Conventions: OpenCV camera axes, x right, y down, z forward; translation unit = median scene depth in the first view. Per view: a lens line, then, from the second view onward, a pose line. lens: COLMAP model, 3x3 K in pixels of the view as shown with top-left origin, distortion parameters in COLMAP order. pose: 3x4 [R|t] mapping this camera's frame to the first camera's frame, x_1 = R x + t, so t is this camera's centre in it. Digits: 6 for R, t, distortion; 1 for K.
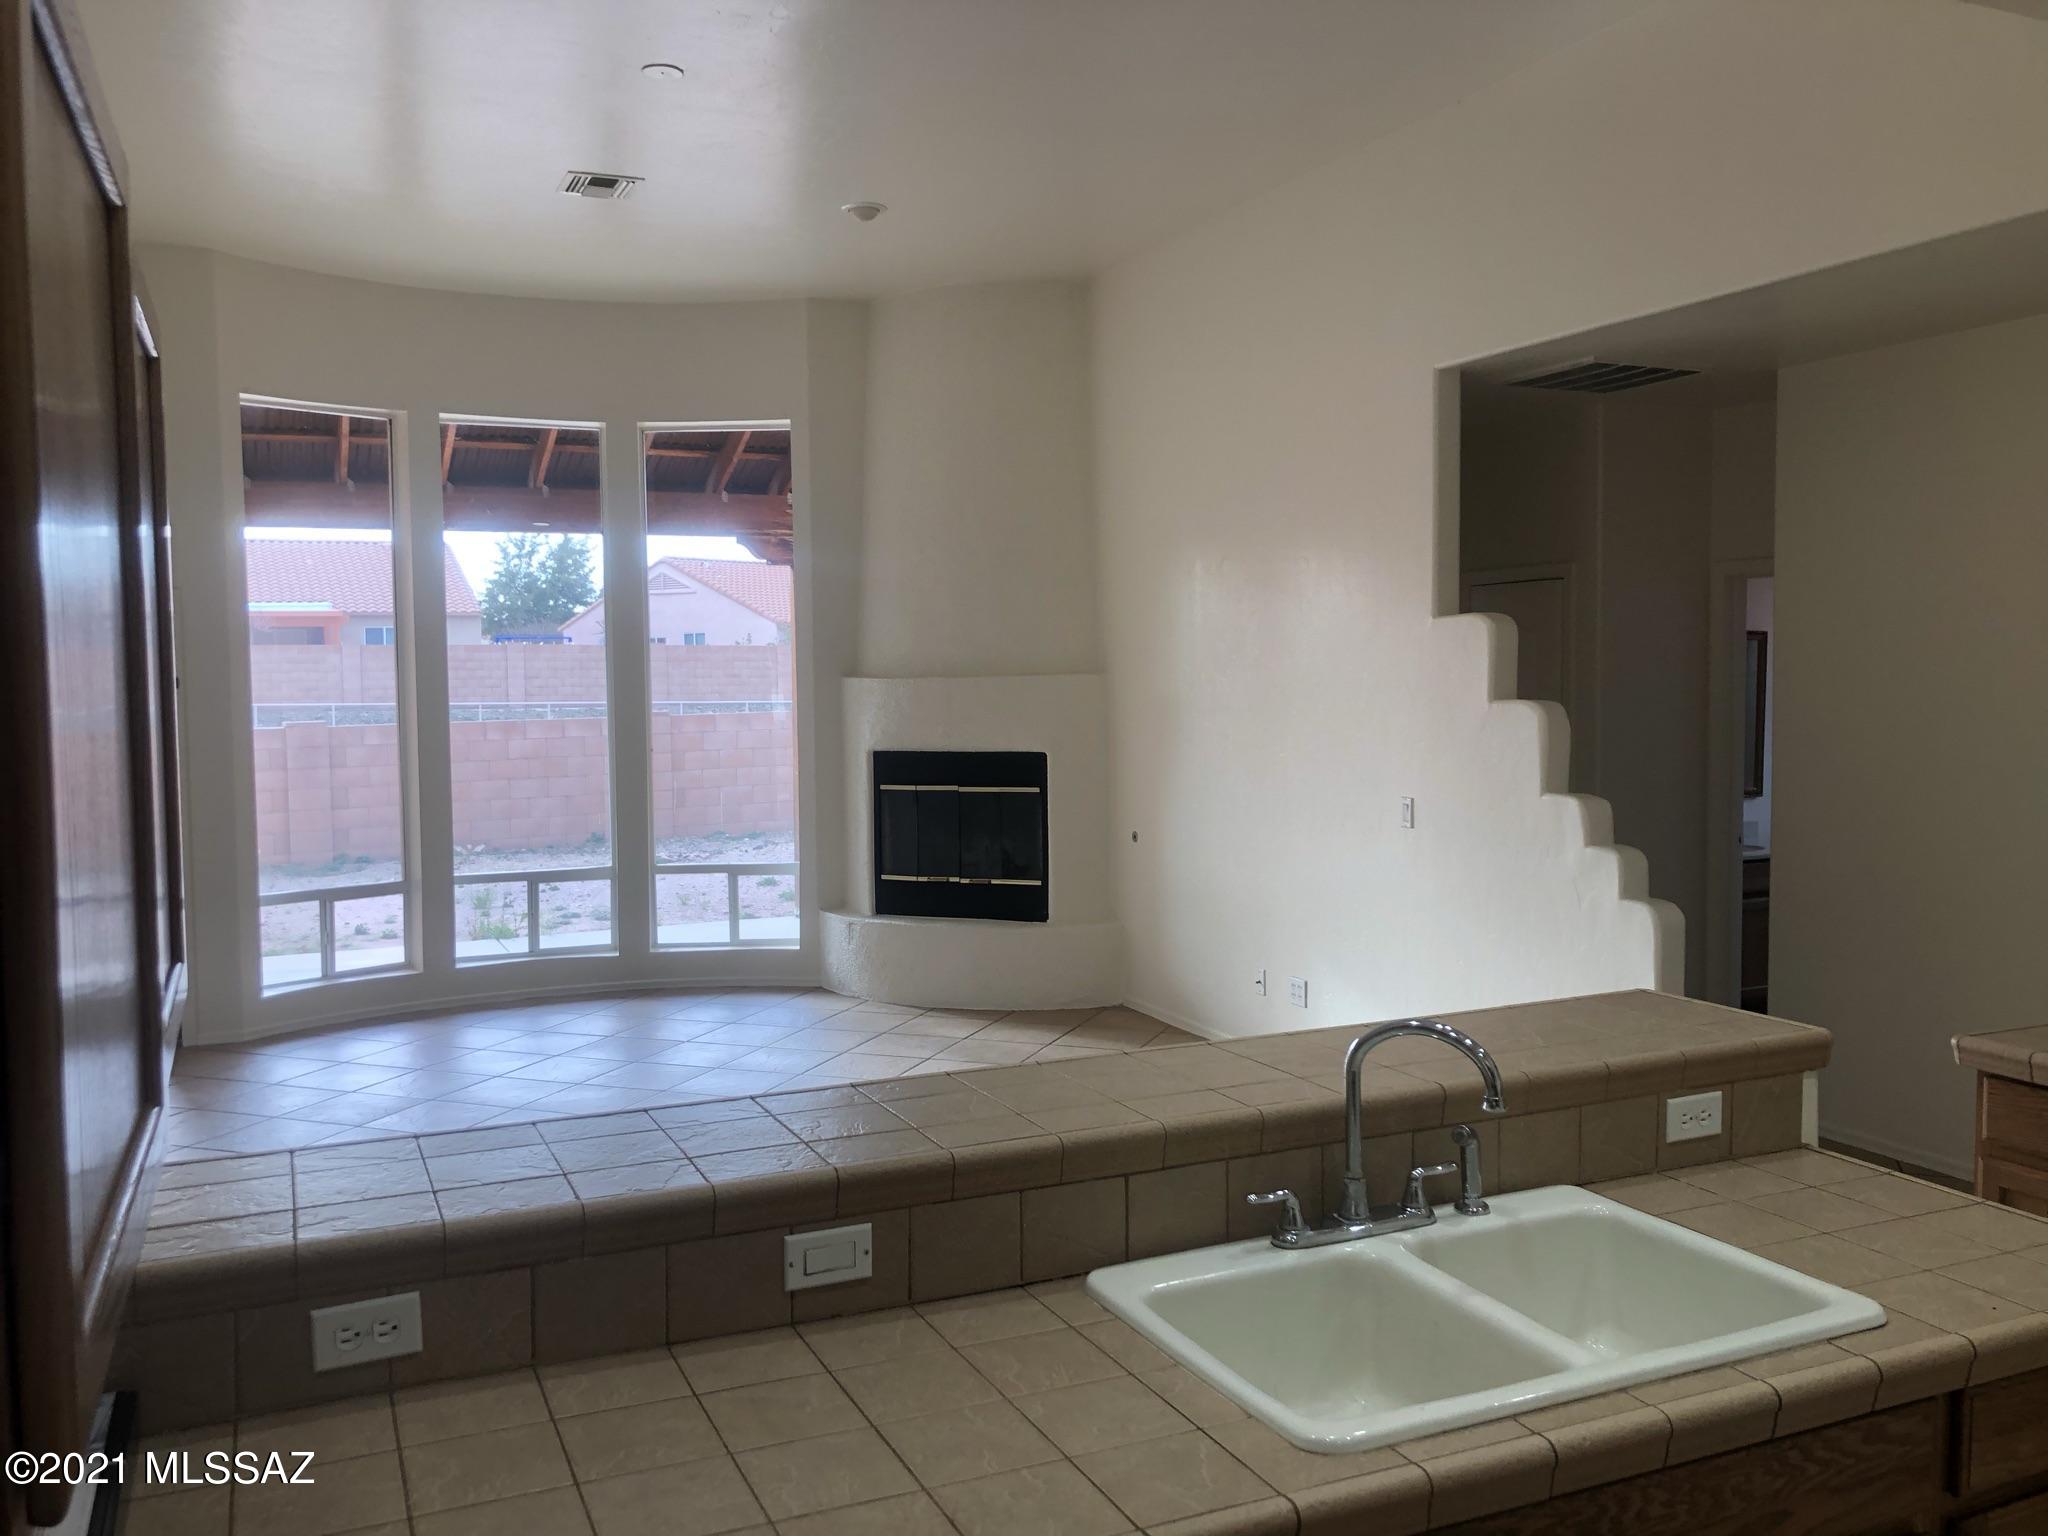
lens RADIAL K [[1687.9, 0, 1054.4], [0, 1687.9, 759.6], [0, 0, 1]] dist [0.054489, -0.000300]
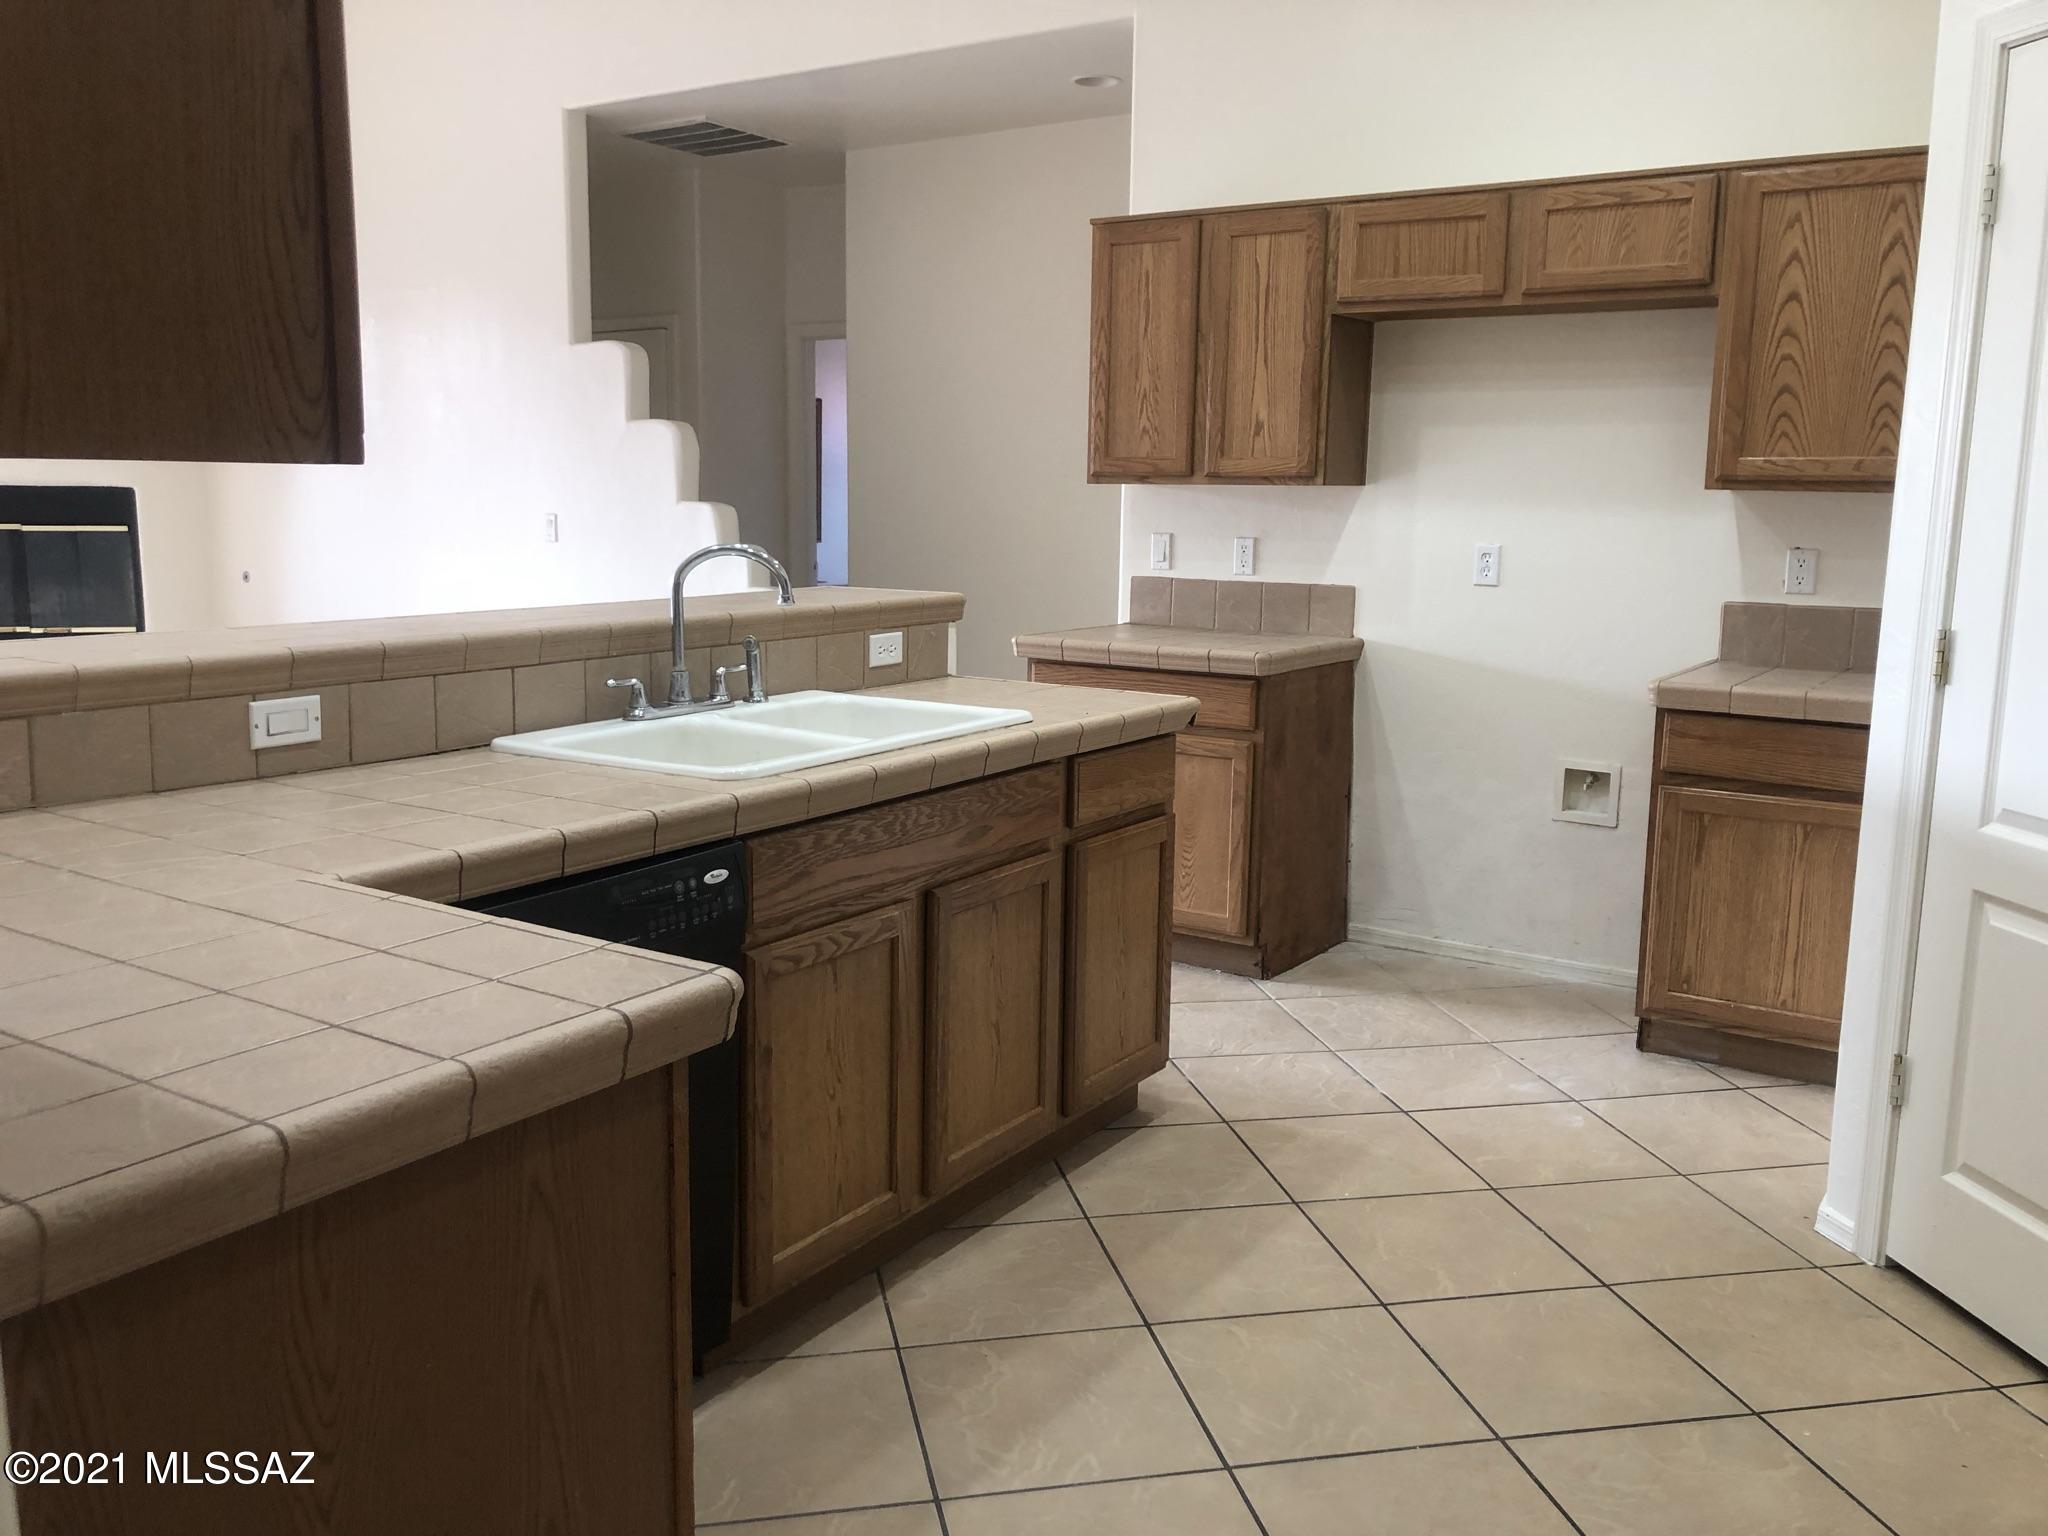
lens RADIAL K [[1675.5, 0, 1021.3], [0, 1675.5, 759.6], [0, 0, 1]] dist [0.014513, -0.000165]
pose [[0.852021, -0.064935, 0.519465, -0.268946], [0.011370, 0.994339, 0.105648, 0.175874], [-0.523385, -0.084108, 0.847935, -0.237126]]
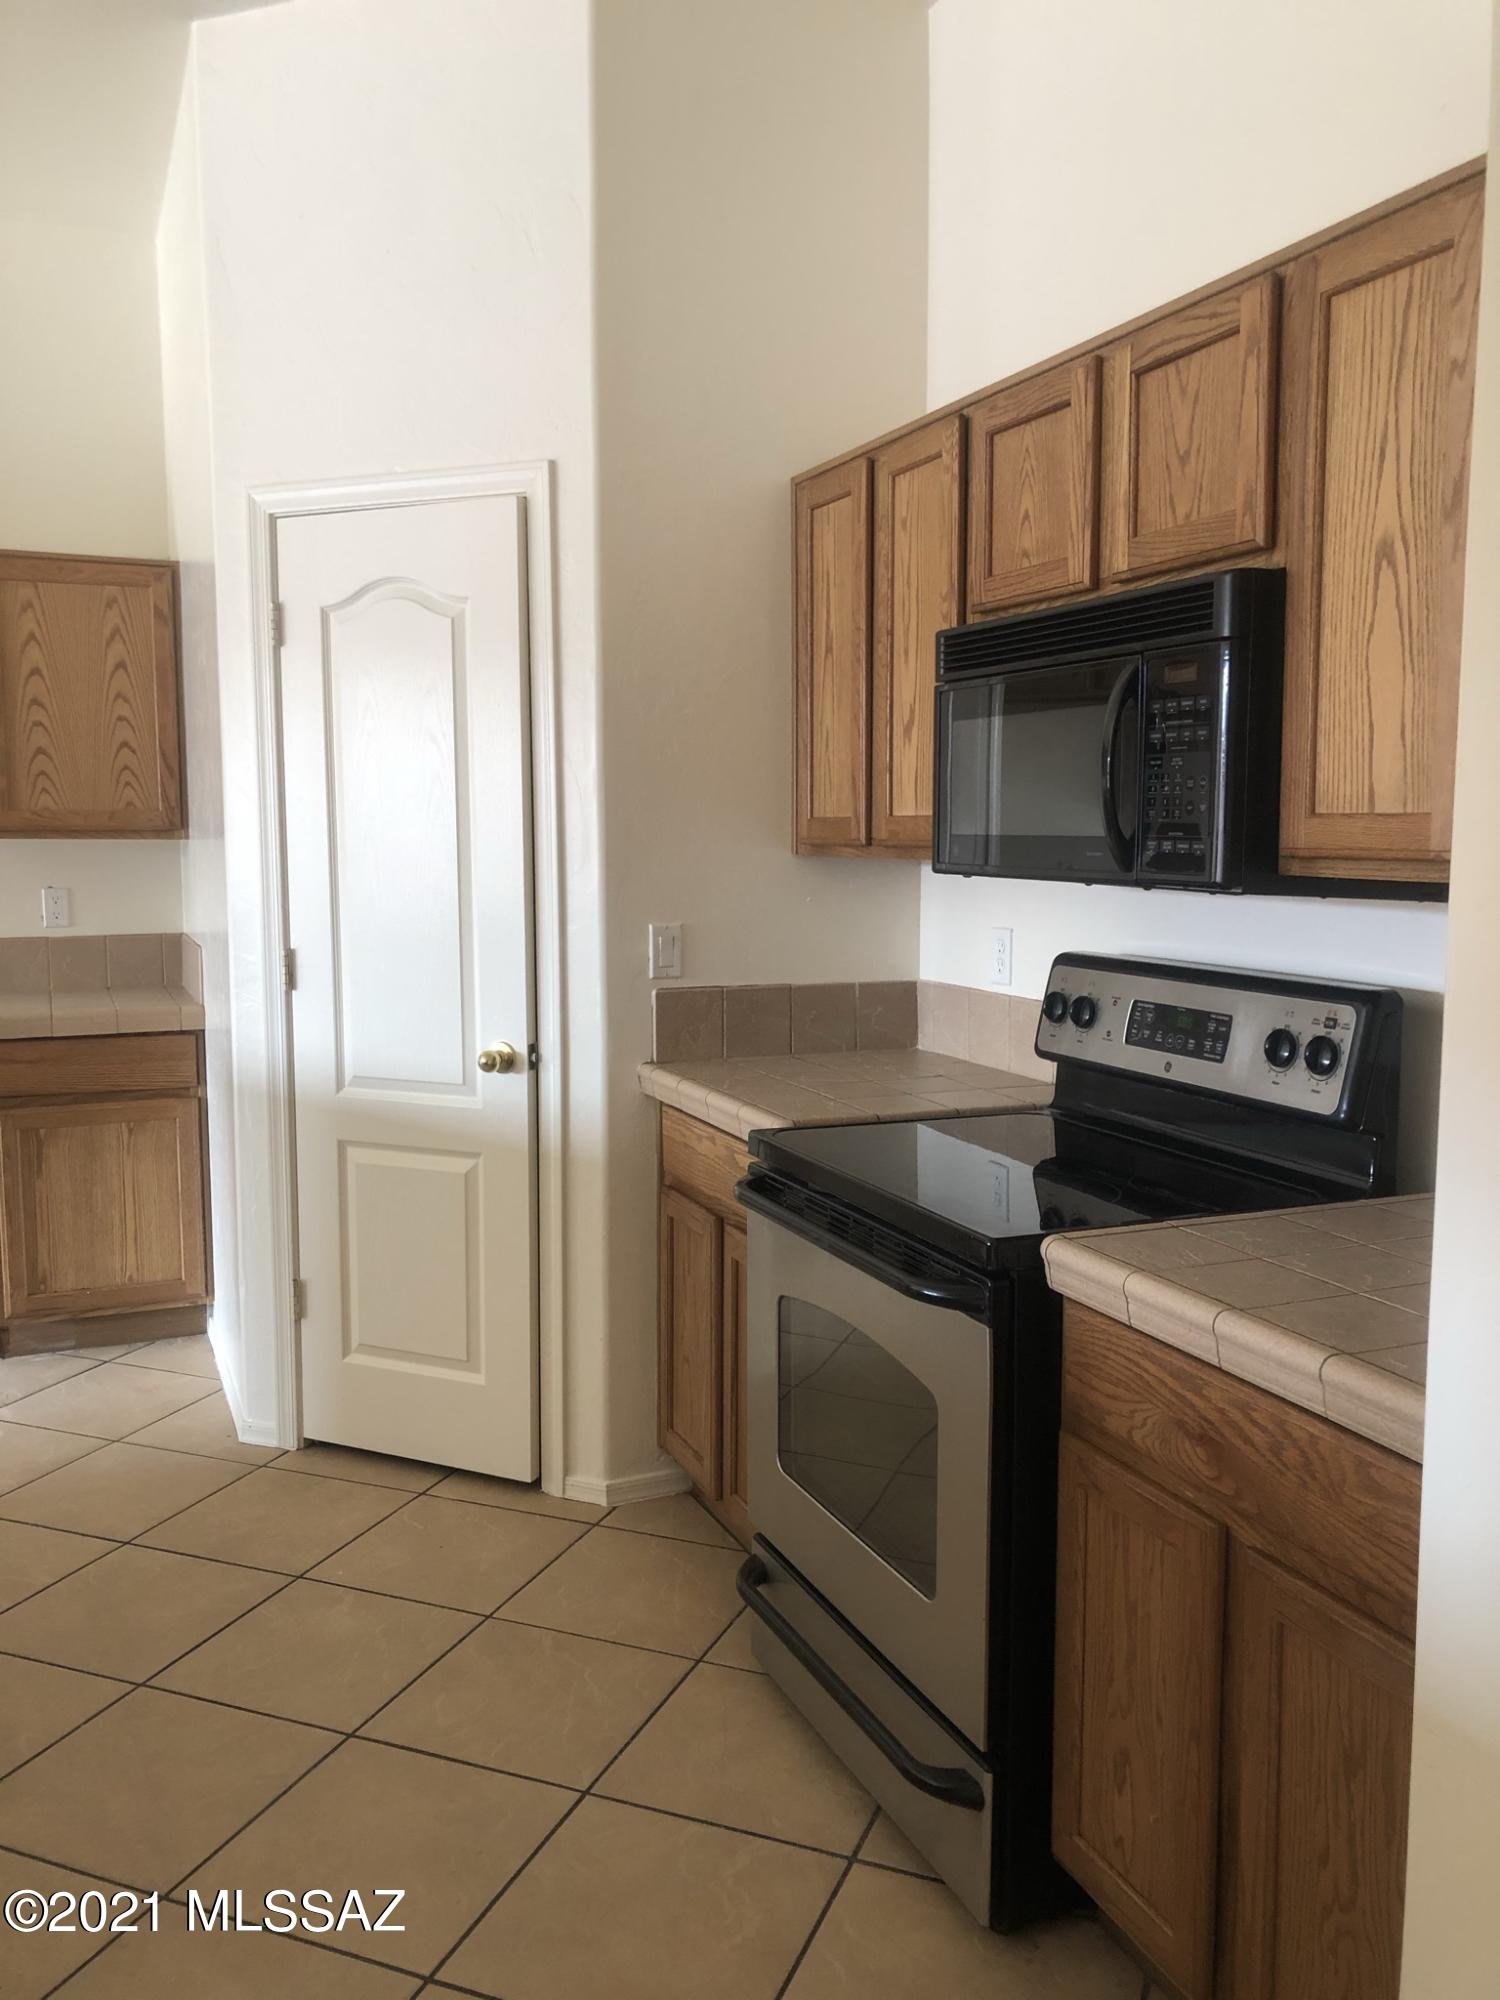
lens RADIAL K [[1636.2, 0, 750.0], [0, 1636.2, 1000.0], [0, 0, 1]] dist [0.014513, -0.000165]
pose [[0.033143, -0.101128, 0.994321, -0.553679], [0.061961, 0.993162, 0.098945, 0.145208], [-0.997528, 0.058330, 0.039183, -0.067496]]
